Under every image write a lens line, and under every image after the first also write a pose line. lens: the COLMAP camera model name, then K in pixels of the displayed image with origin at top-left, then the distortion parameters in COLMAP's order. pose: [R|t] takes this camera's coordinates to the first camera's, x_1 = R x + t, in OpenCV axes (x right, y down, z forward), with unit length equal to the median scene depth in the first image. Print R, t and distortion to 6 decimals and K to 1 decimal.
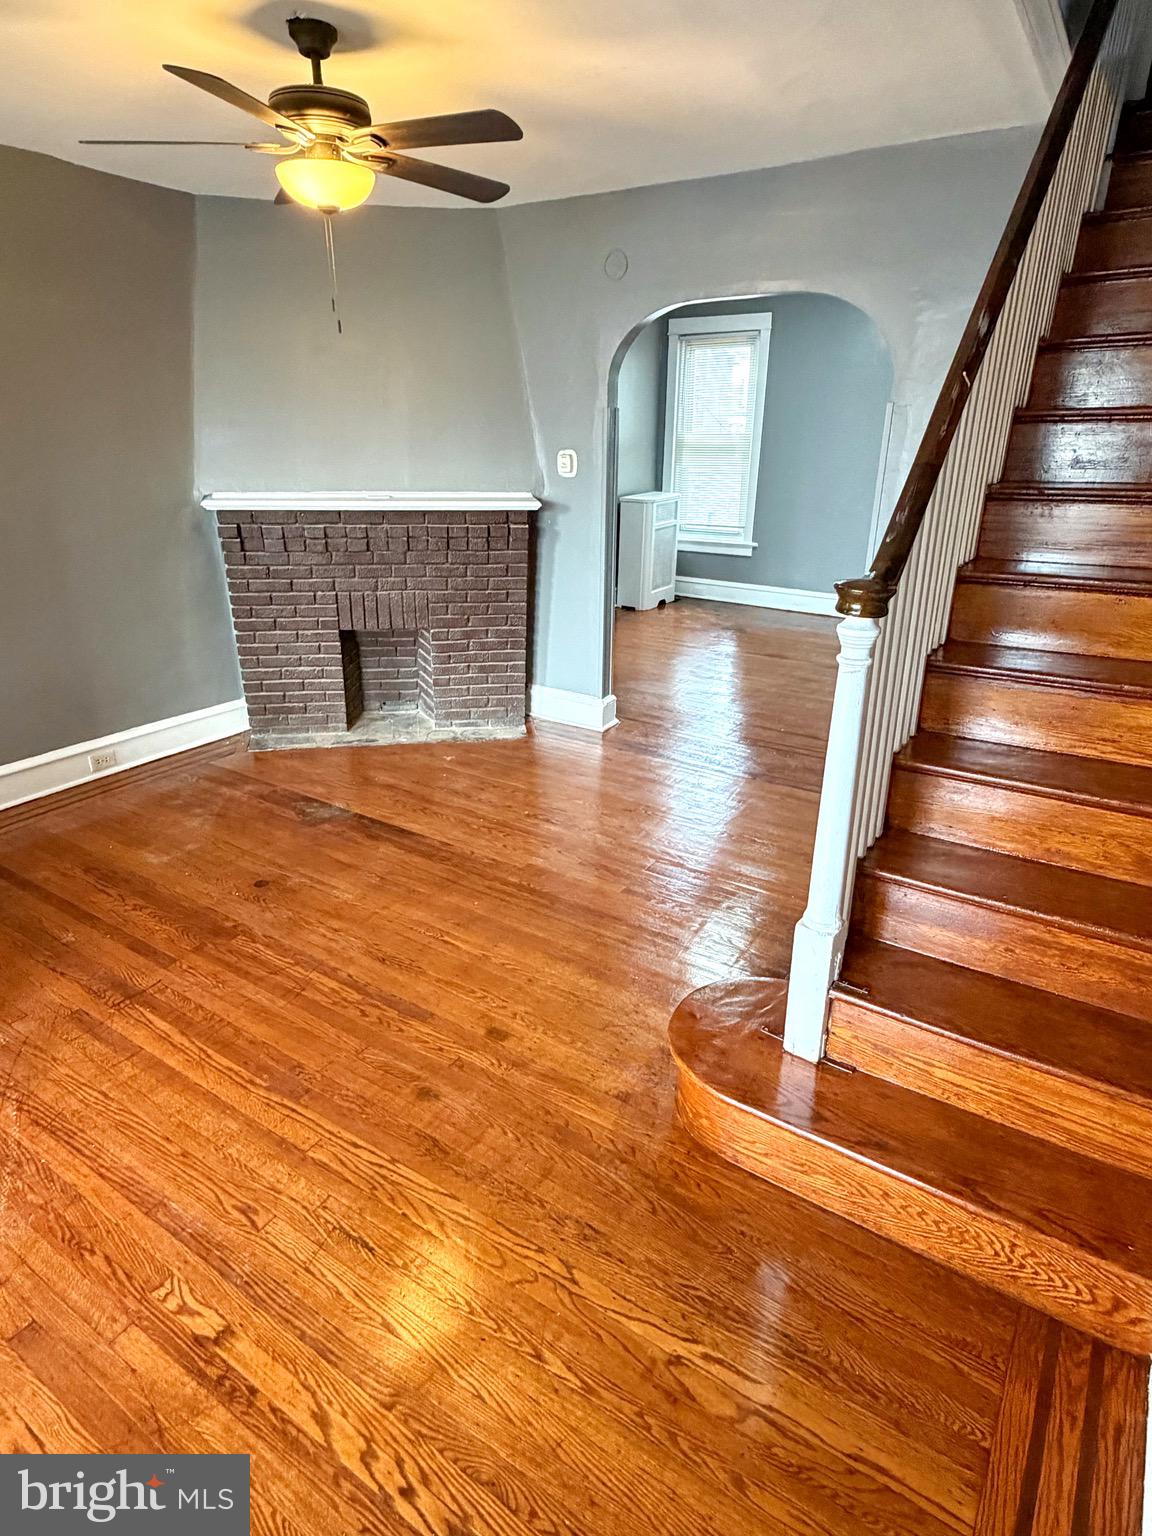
lens RADIAL K [[871.3, 0, 572.3], [0, 871.3, 768.6], [0, 0, 1]] dist [0.000279, -0.000108]
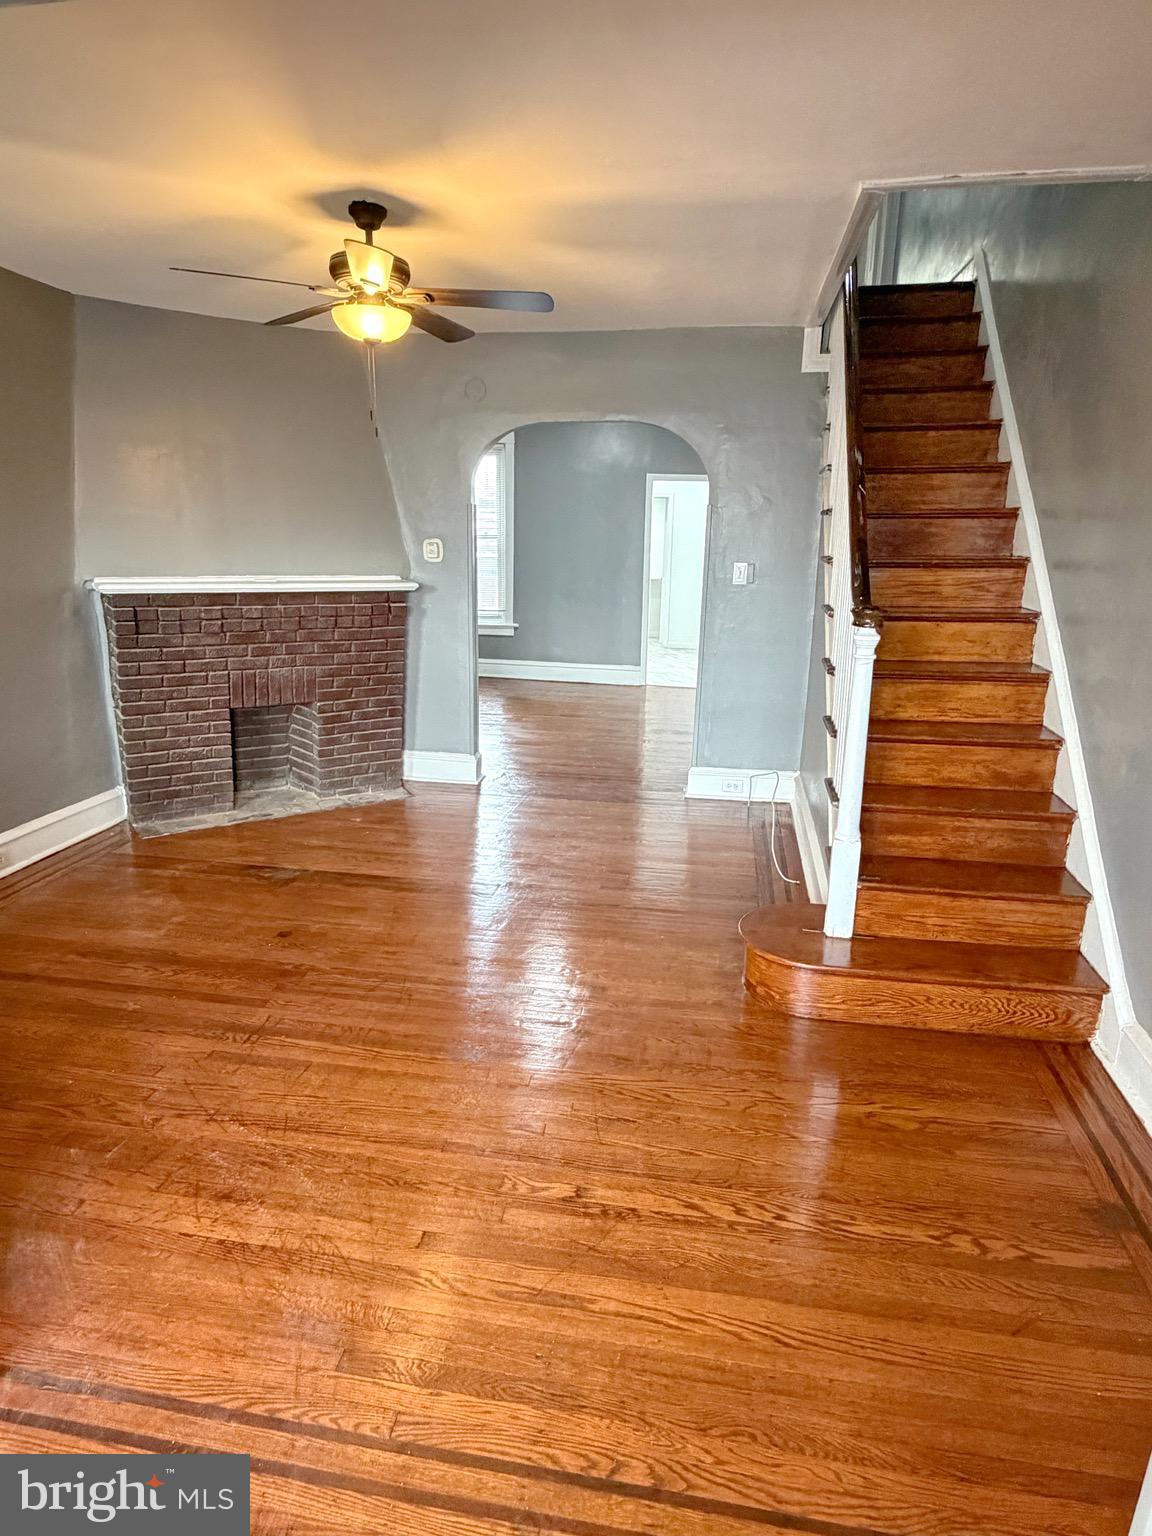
lens RADIAL K [[871.3, 0, 612.2], [0, 871.3, 757.5], [0, 0, 1]] dist [0.000279, -0.000108]
pose [[0.910175, -0.094862, 0.403215, -0.276790], [0.140927, 0.986271, -0.086078, 0.047522], [-0.389514, 0.135170, 0.911048, -0.090792]]
